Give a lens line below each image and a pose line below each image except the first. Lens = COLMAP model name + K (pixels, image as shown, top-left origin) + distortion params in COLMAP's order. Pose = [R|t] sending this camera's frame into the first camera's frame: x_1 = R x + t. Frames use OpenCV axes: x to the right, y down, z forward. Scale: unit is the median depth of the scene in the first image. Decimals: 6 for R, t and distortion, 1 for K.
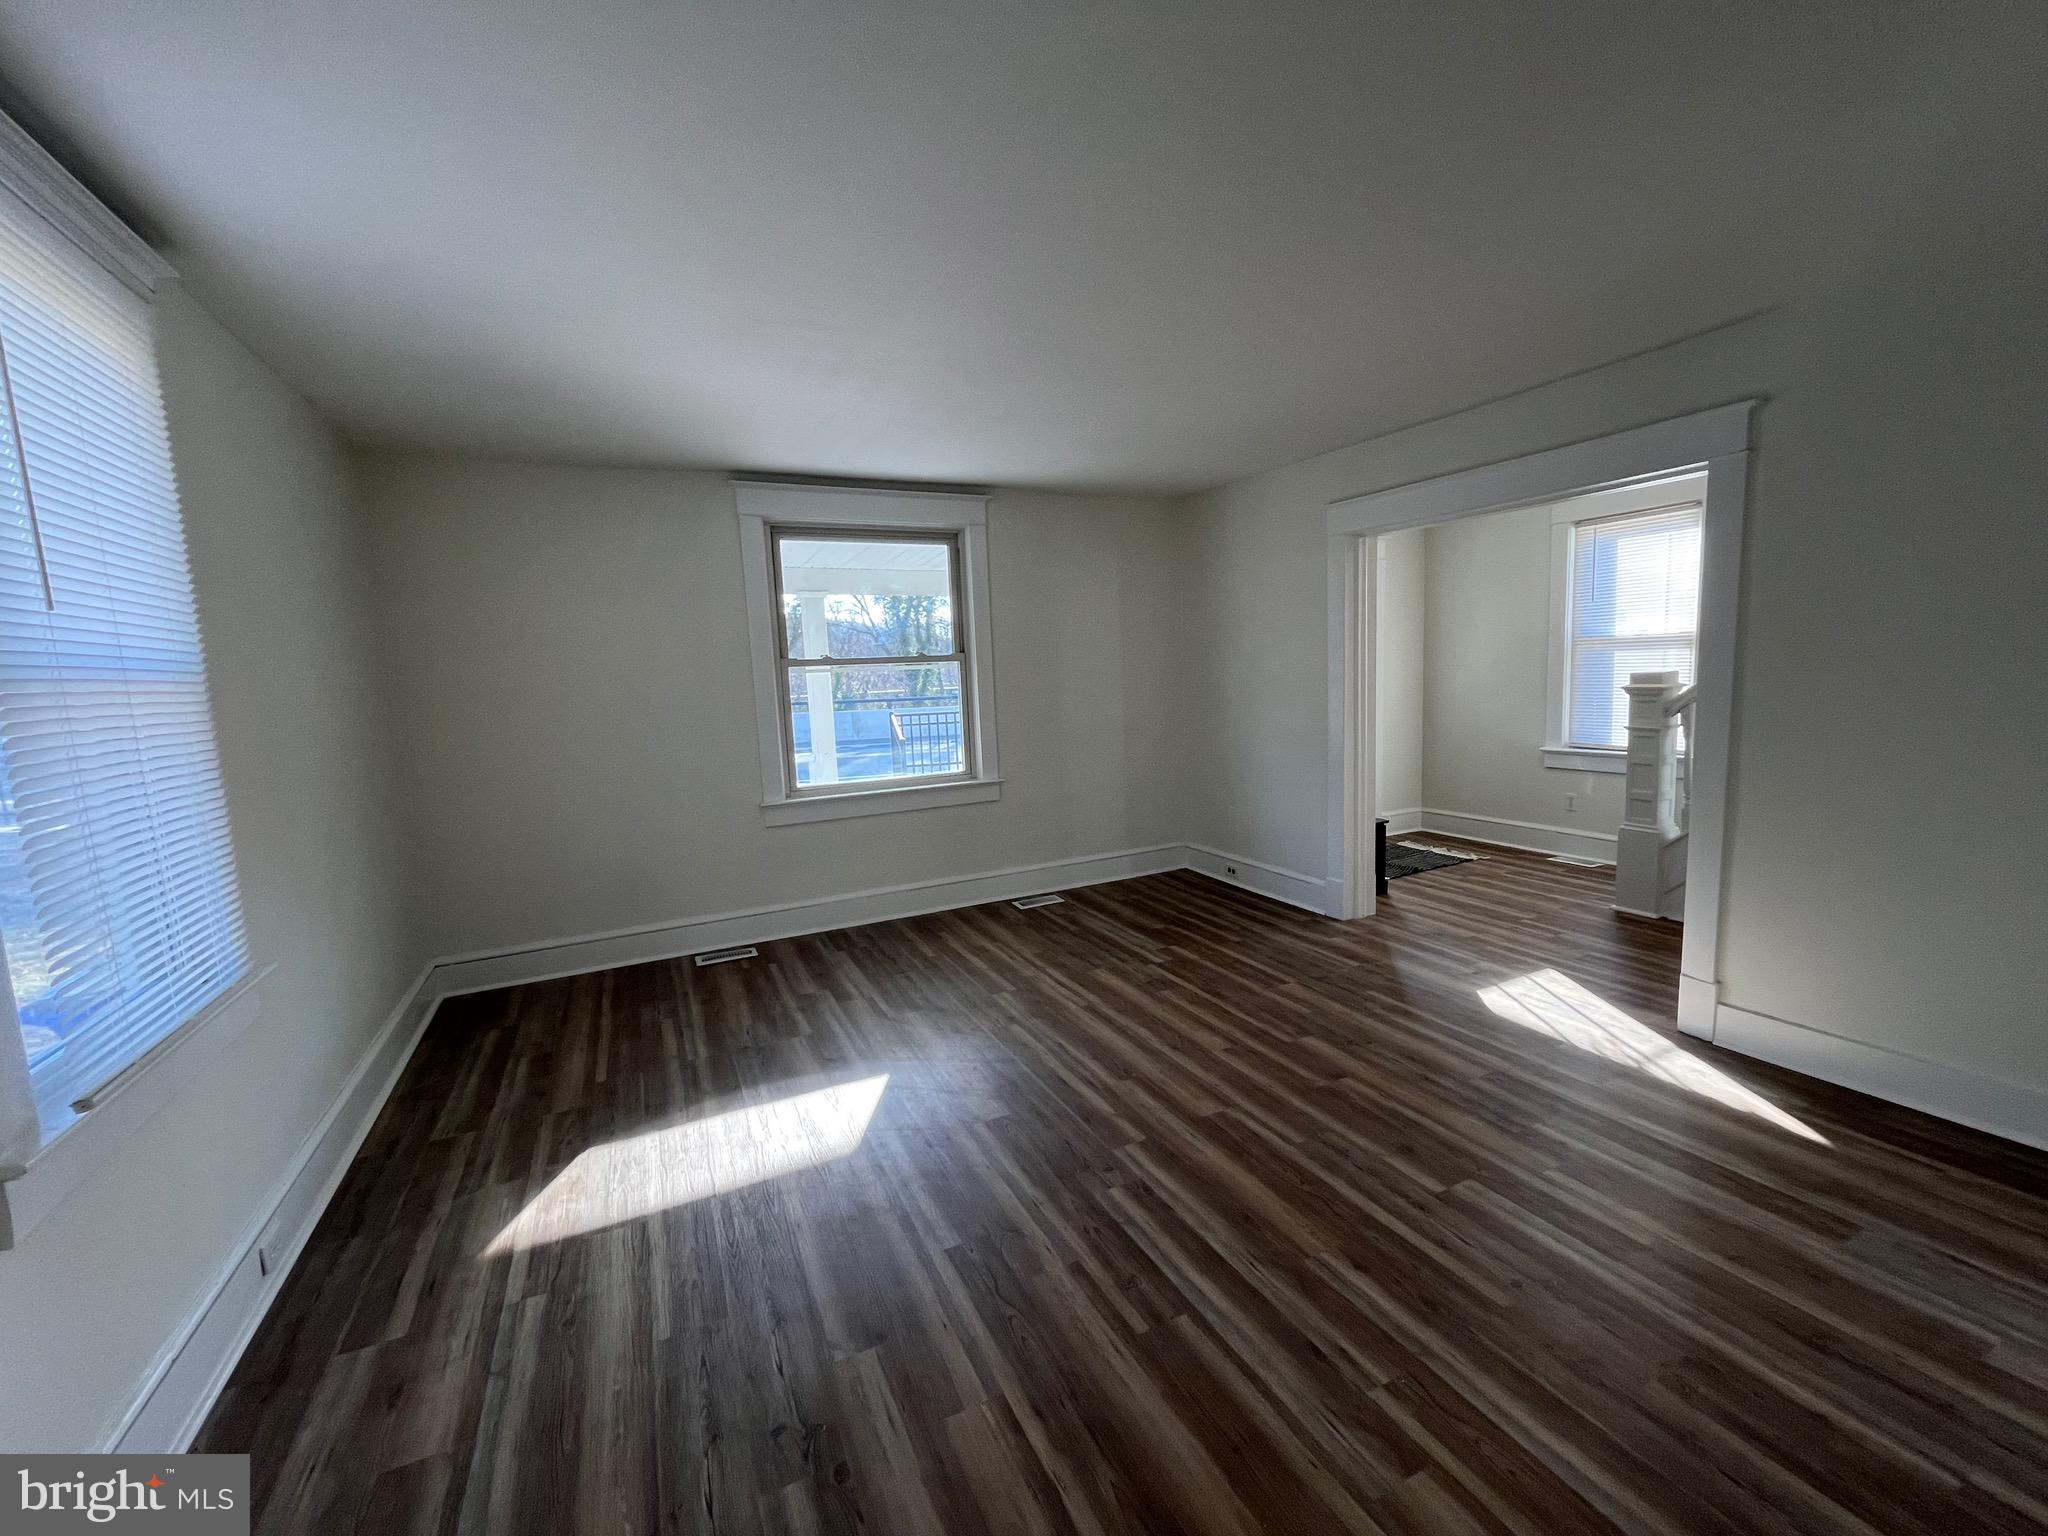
lens RADIAL K [[833.0, 0, 1024.0], [0, 833.0, 768.0], [0, 0, 1]] dist [0.001057, 0.000046]
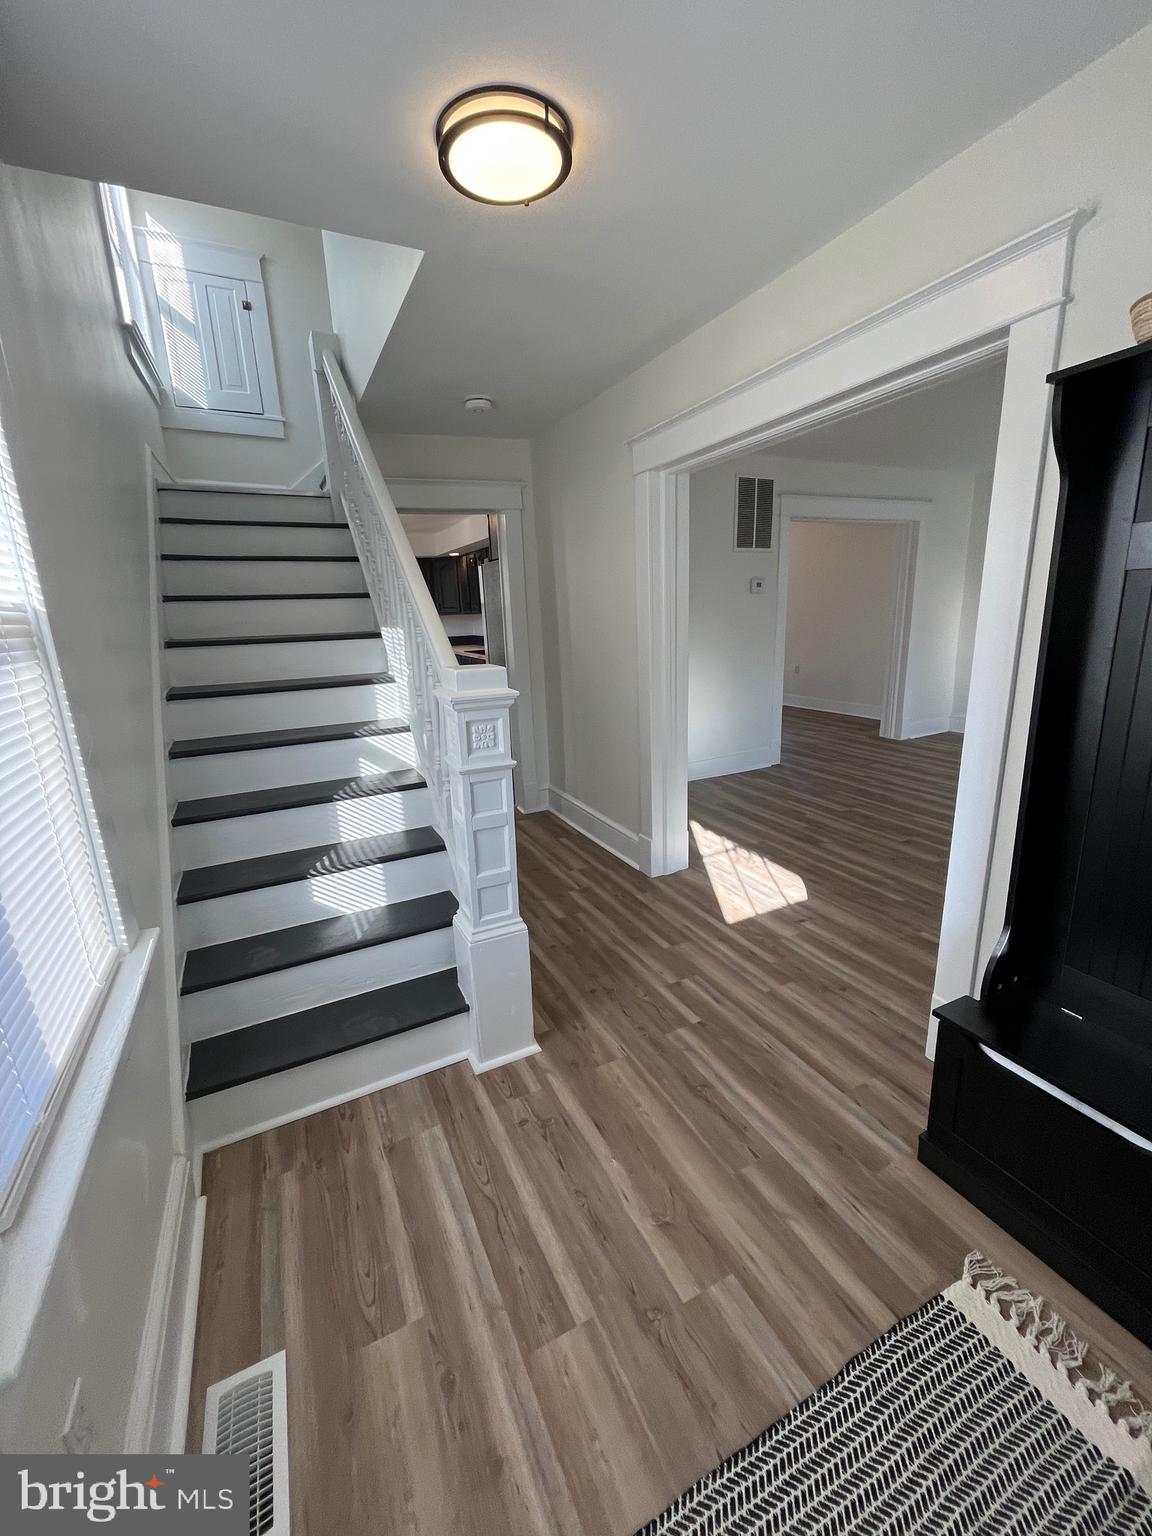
lens RADIAL K [[624.8, 0, 576.0], [0, 624.8, 768.0], [0, 0, 1]] dist [0.001057, 0.000046]
pose [[-0.996030, 0.088121, 0.012580, 0.644167], [0.086708, 0.928535, 0.360977, -0.190096], [0.020128, 0.360635, -0.932490, 1.338317]]
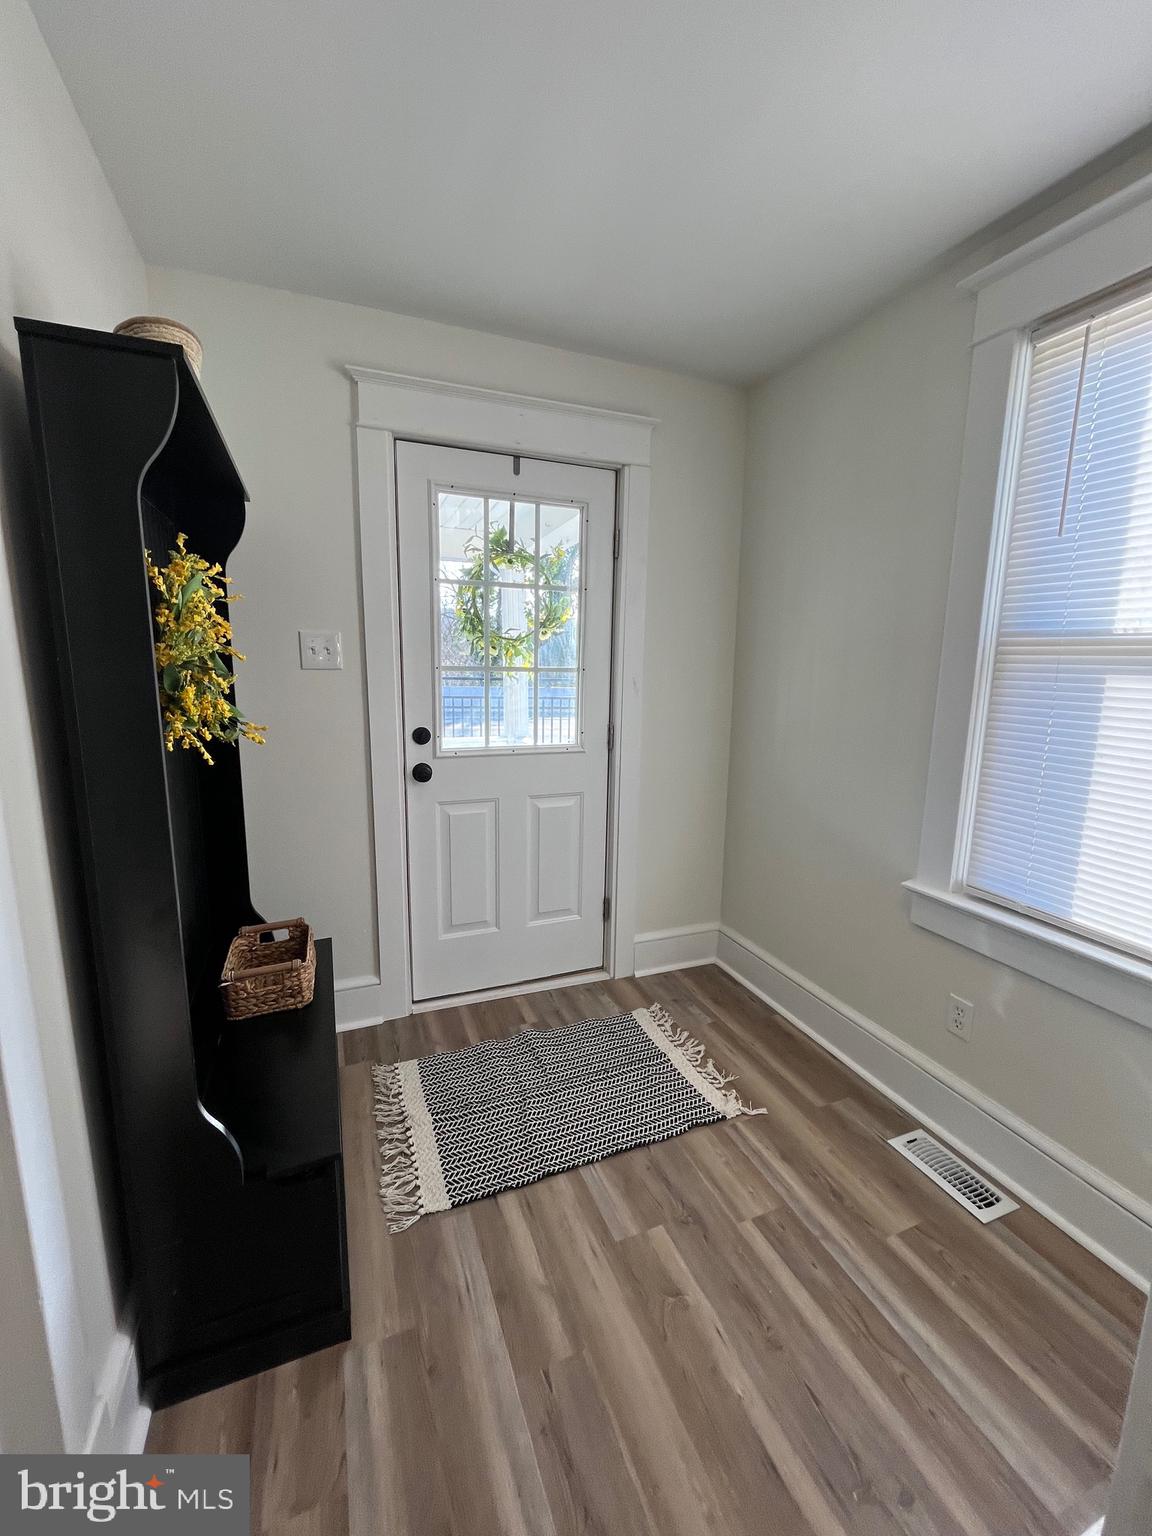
lens RADIAL K [[624.8, 0, 576.0], [0, 624.8, 768.0], [0, 0, 1]] dist [0.001057, 0.000046]
pose [[0.996465, 0.067960, -0.049383, 0.572446], [-0.065098, 0.996226, 0.057413, -0.118579], [0.053098, -0.053995, 0.997128, 0.824870]]
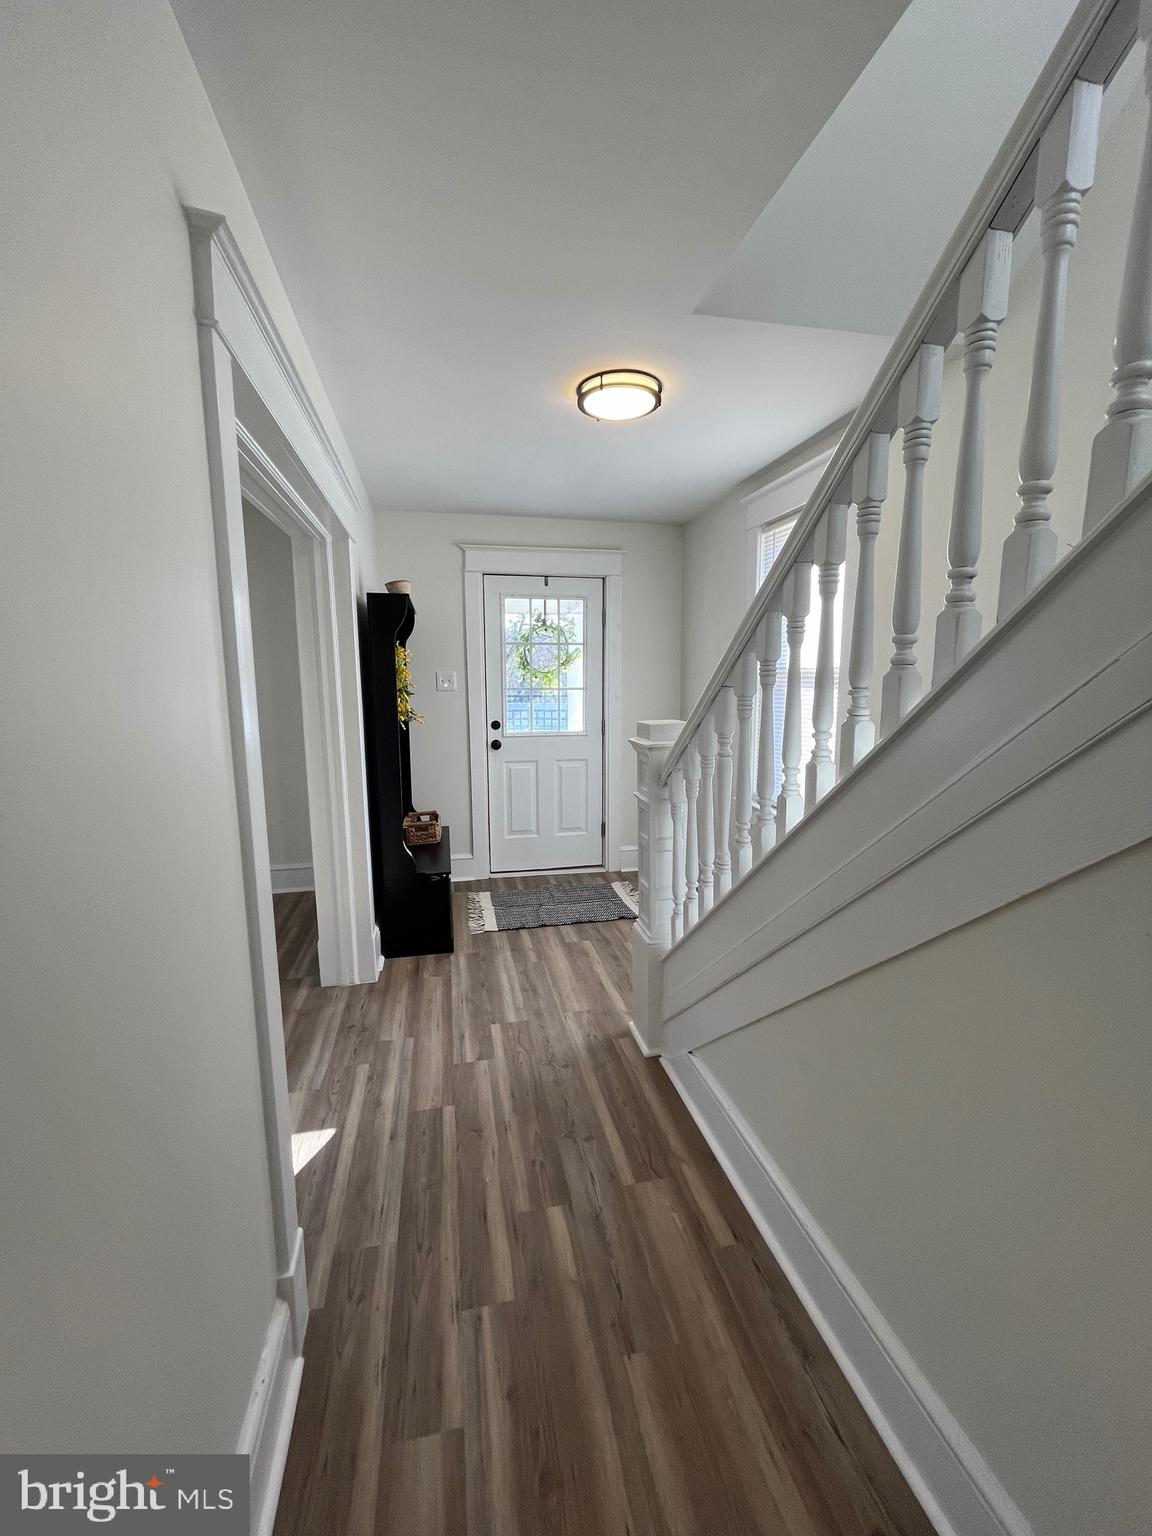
lens RADIAL K [[616.7, 0, 573.5], [0, 616.7, 772.8], [0, 0, 1]] dist [-0.009156, -0.000058]
pose [[0.970986, 0.074718, -0.227164, 0.755855], [-0.065547, 0.996711, 0.047659, -0.087286], [0.229978, -0.031386, 0.972690, 0.432473]]
